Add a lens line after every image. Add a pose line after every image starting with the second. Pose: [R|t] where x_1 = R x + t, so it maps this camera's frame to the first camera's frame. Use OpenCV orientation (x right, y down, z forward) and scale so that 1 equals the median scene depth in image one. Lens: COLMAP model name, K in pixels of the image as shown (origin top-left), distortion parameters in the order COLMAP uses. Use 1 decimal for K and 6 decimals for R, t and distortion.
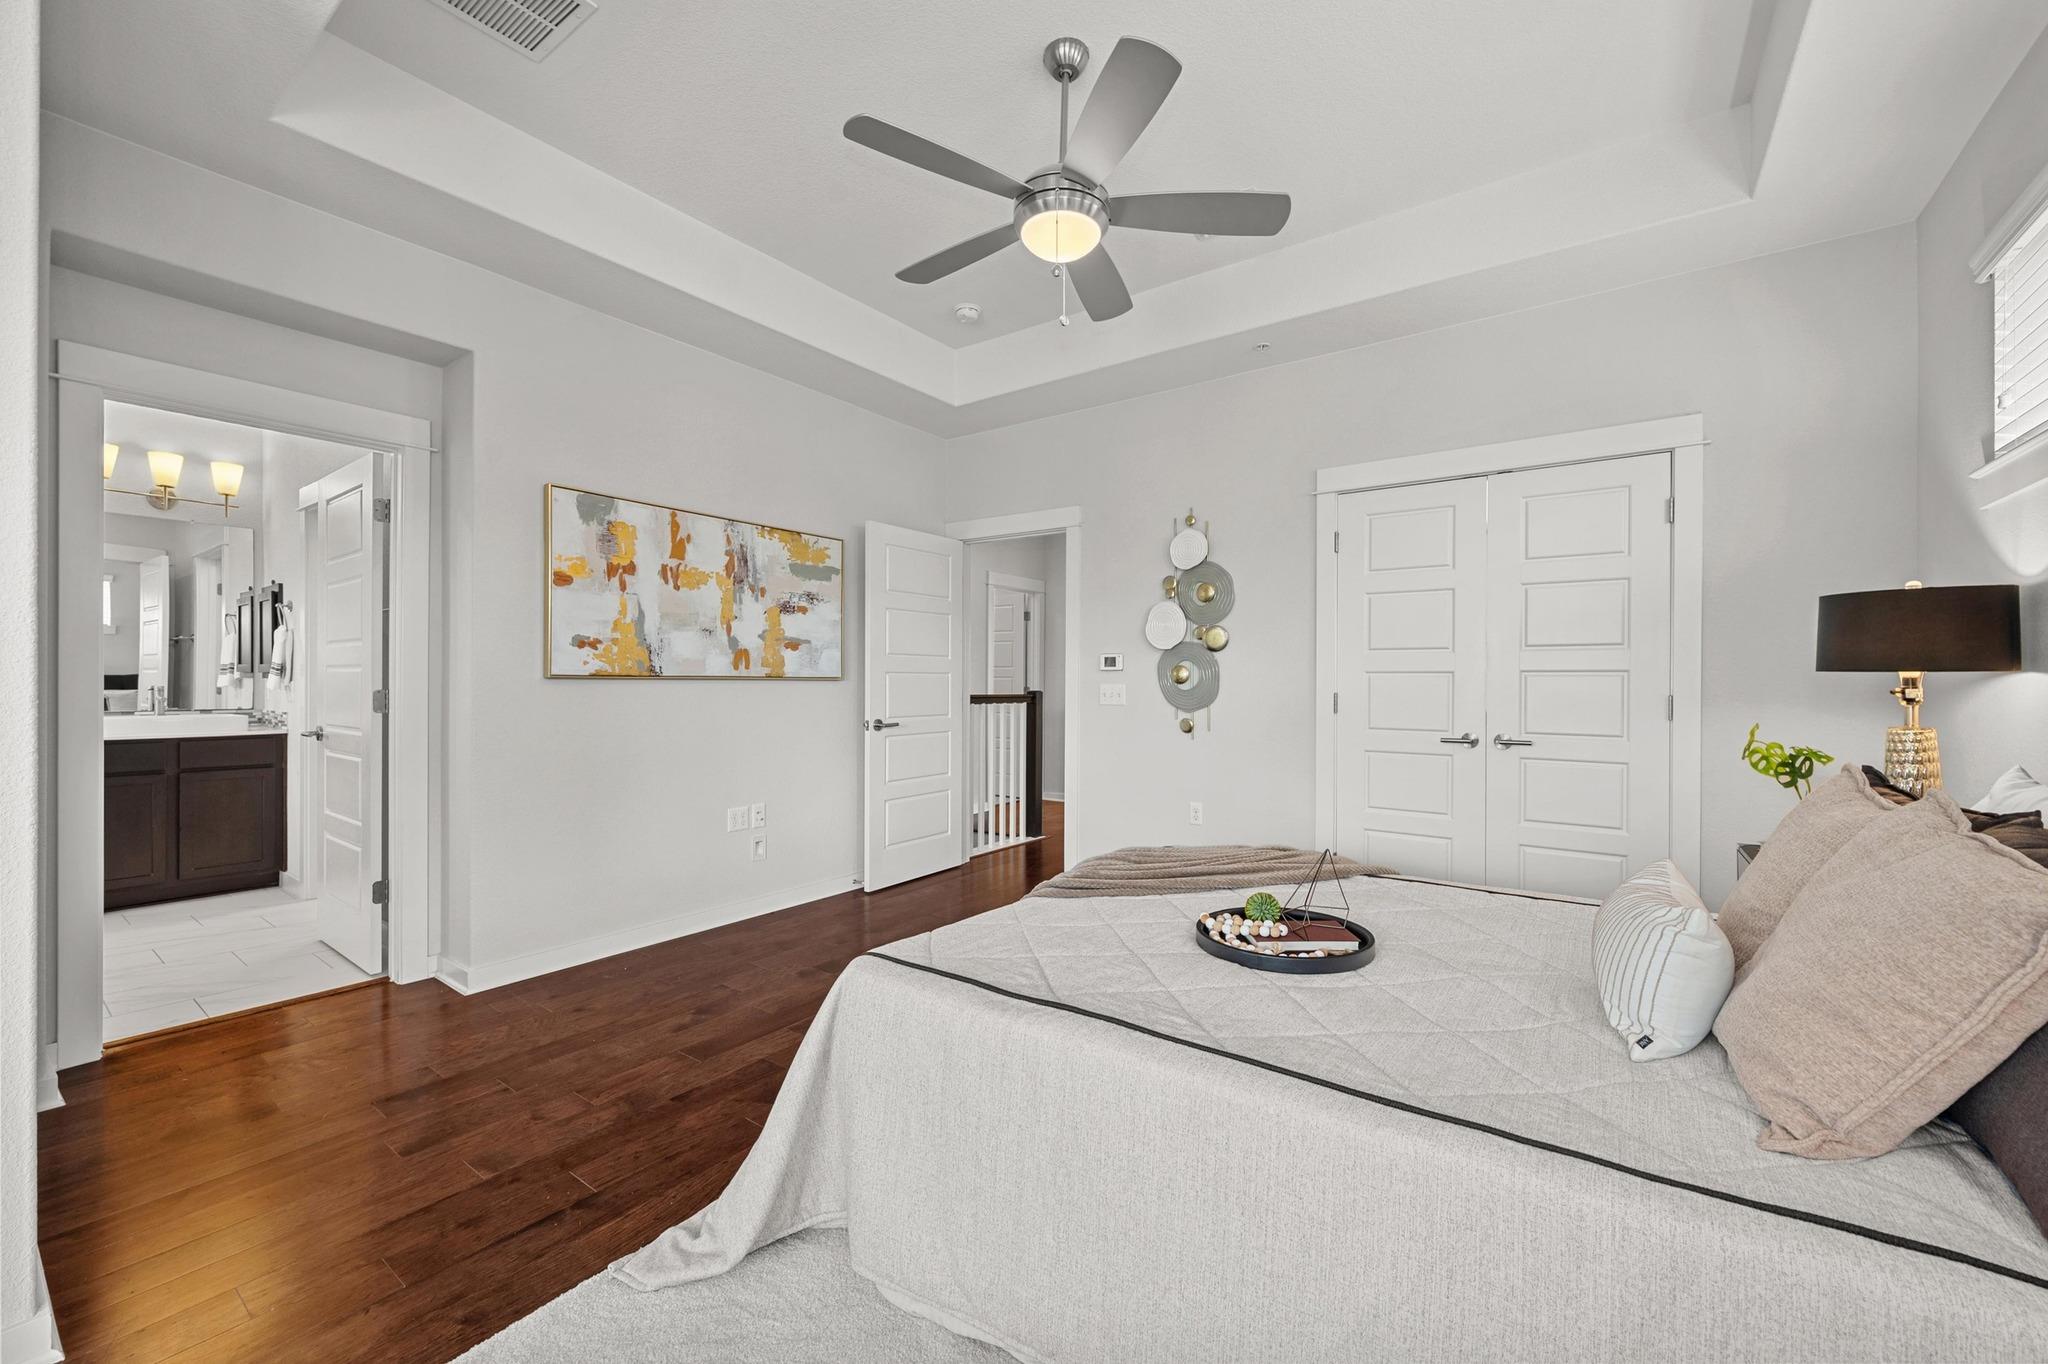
lens RADIAL K [[823.1, 0, 1023.9], [0, 823.1, 683.4], [0, 0, 1]] dist [-0.001547, -0.000581]
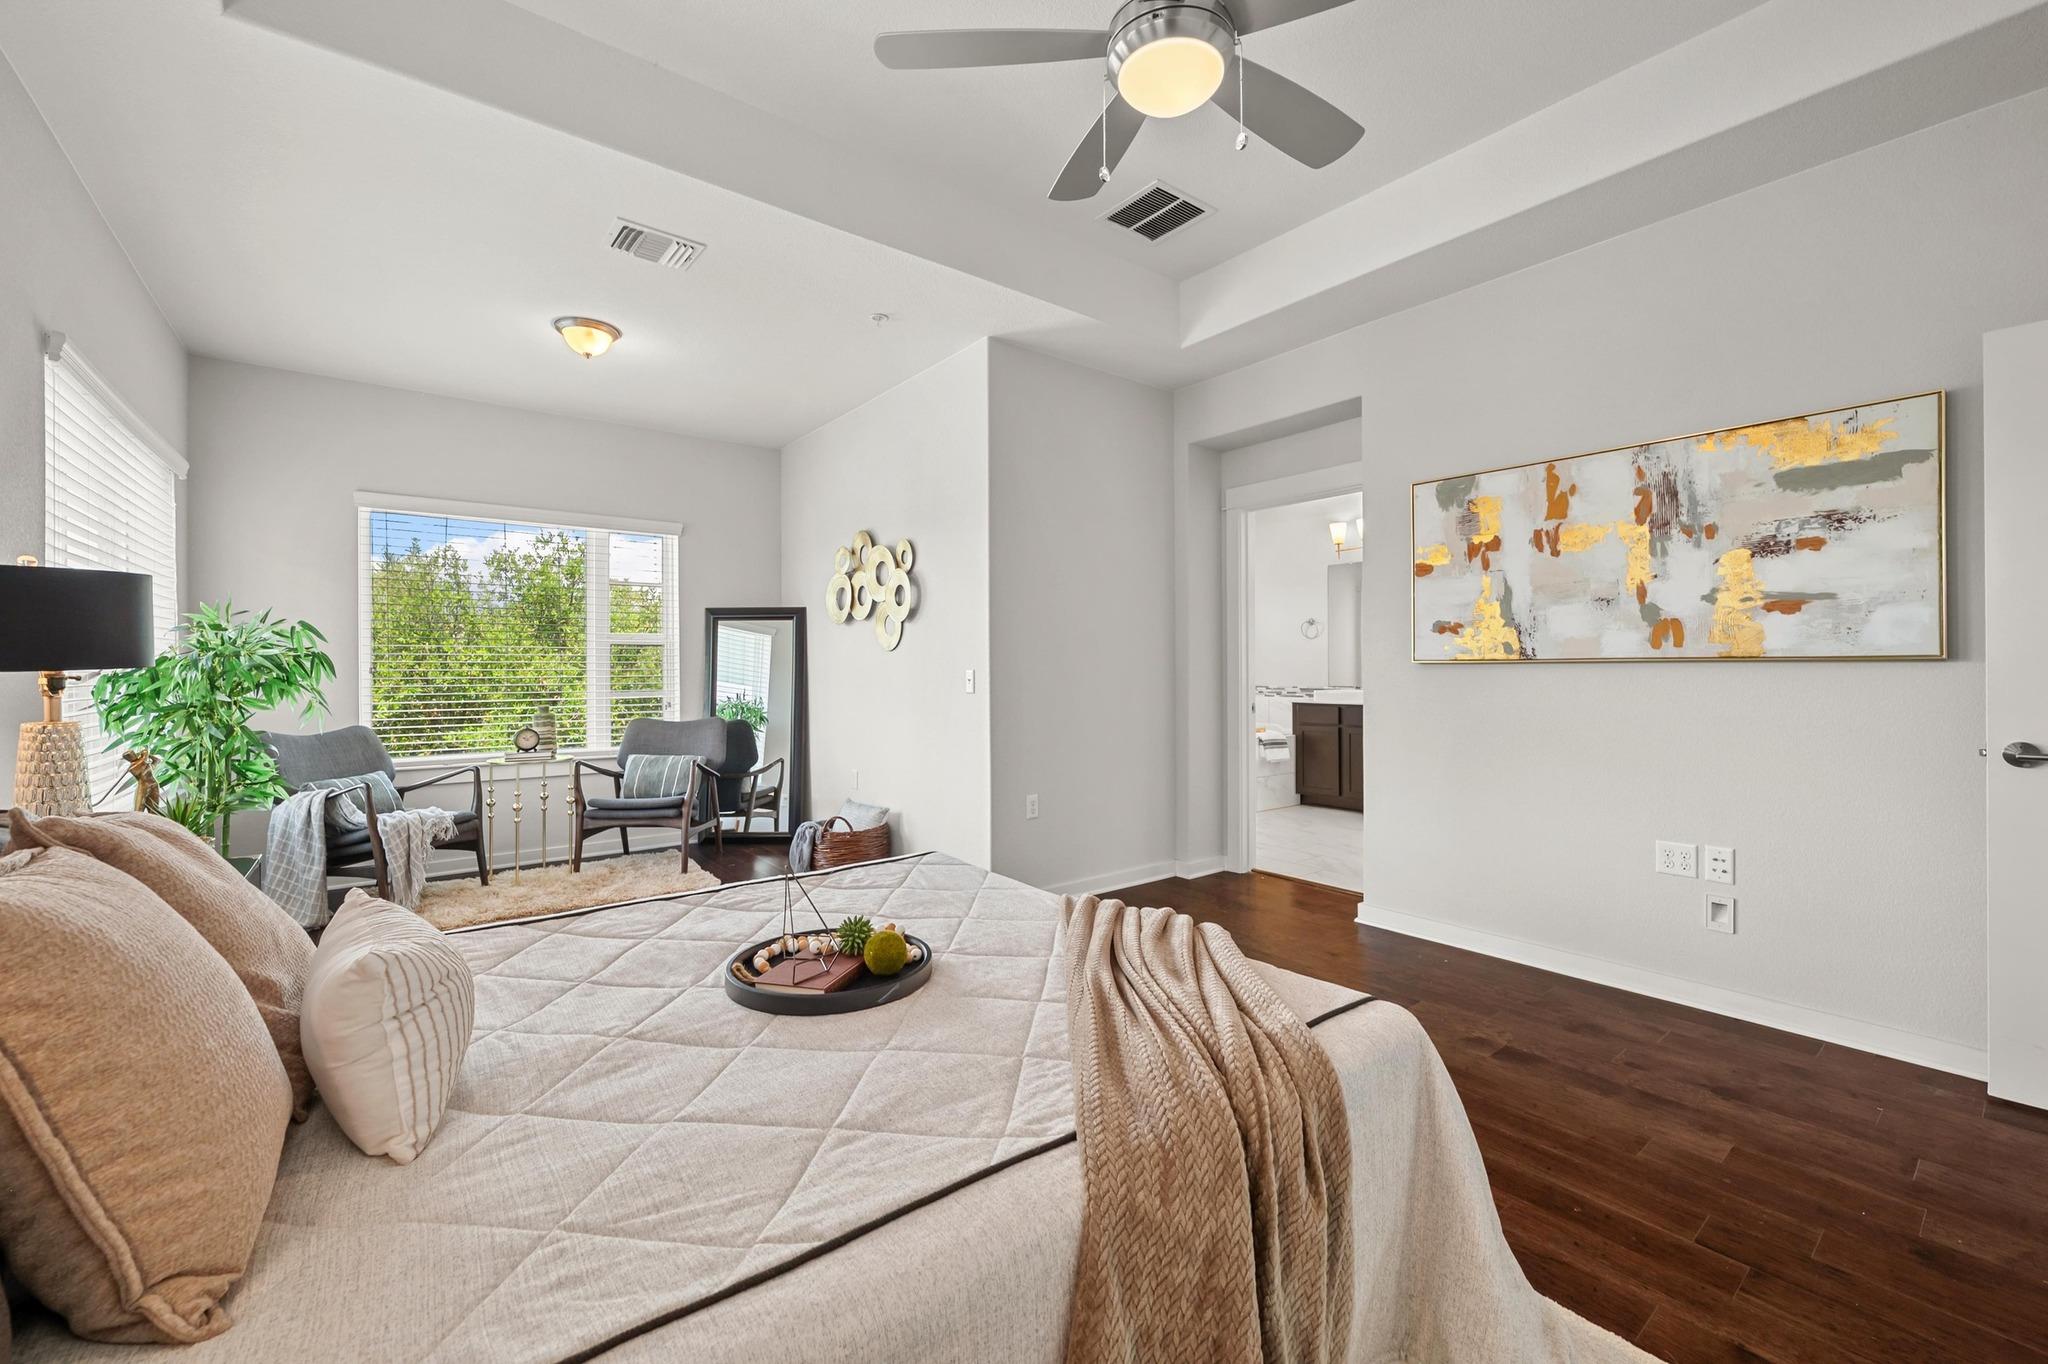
lens RADIAL K [[823.1, 0, 1003.3], [0, 823.1, 670.3], [0, 0, 1]] dist [-0.001547, -0.000581]
pose [[-0.303739, -0.000284, -0.952755, 0.540835], [0.000983, 0.999999, -0.000612, 0.002239], [0.952755, -0.001122, -0.303739, 0.714741]]
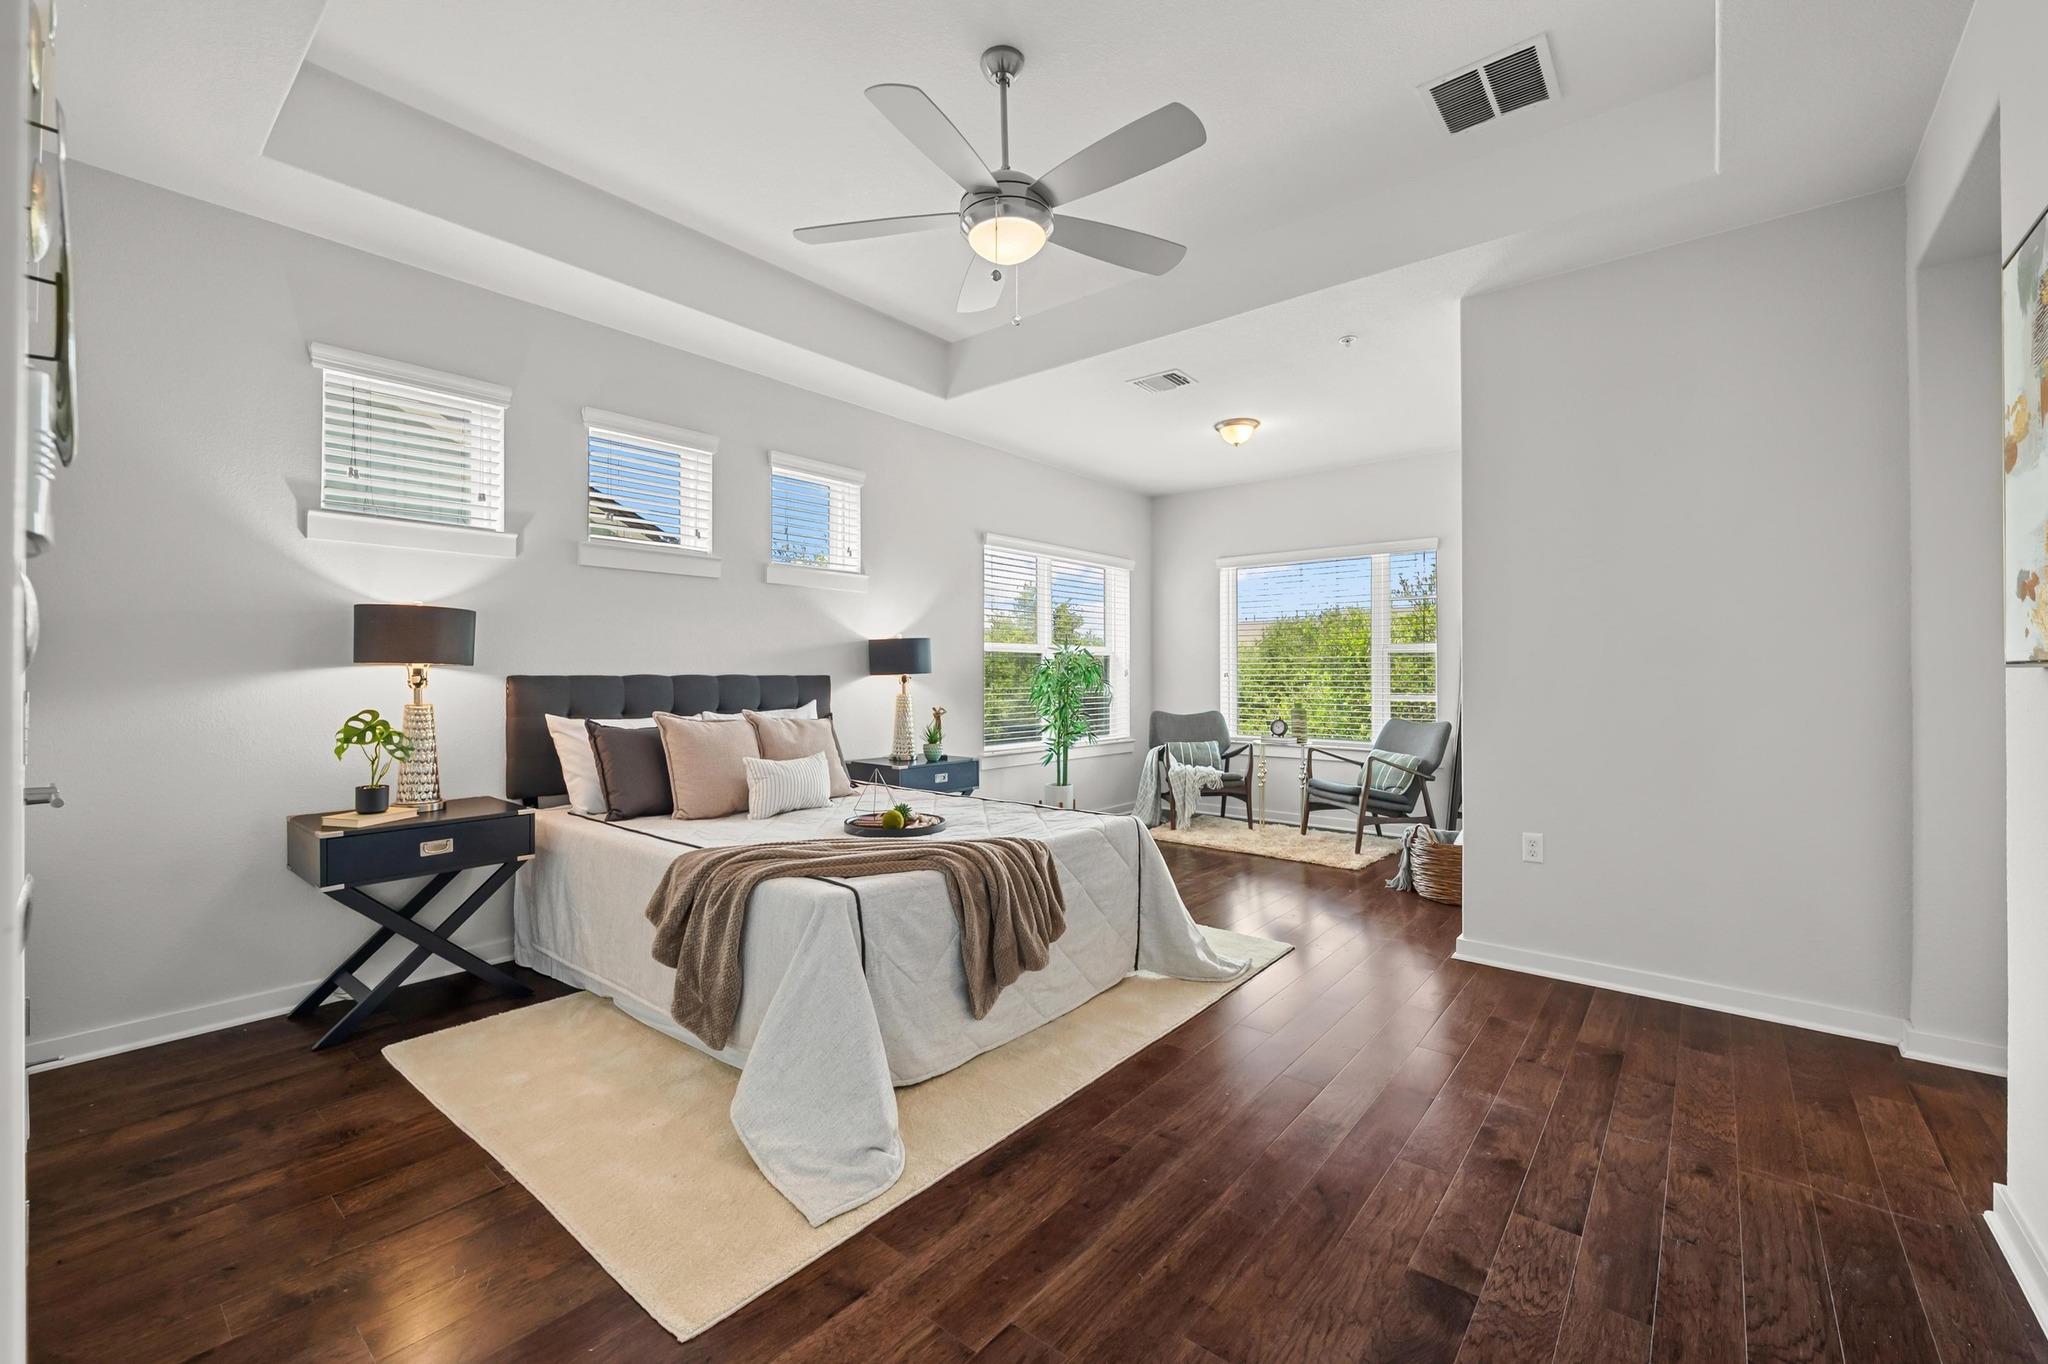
lens RADIAL K [[823.1, 0, 1029.0], [0, 823.1, 677.7], [0, 0, 1]] dist [-0.001547, -0.000581]
pose [[-0.997755, -0.004900, 0.066785, -0.032057], [-0.004504, 0.999971, 0.006085, -0.003047], [-0.066813, 0.005771, -0.997749, 1.332991]]
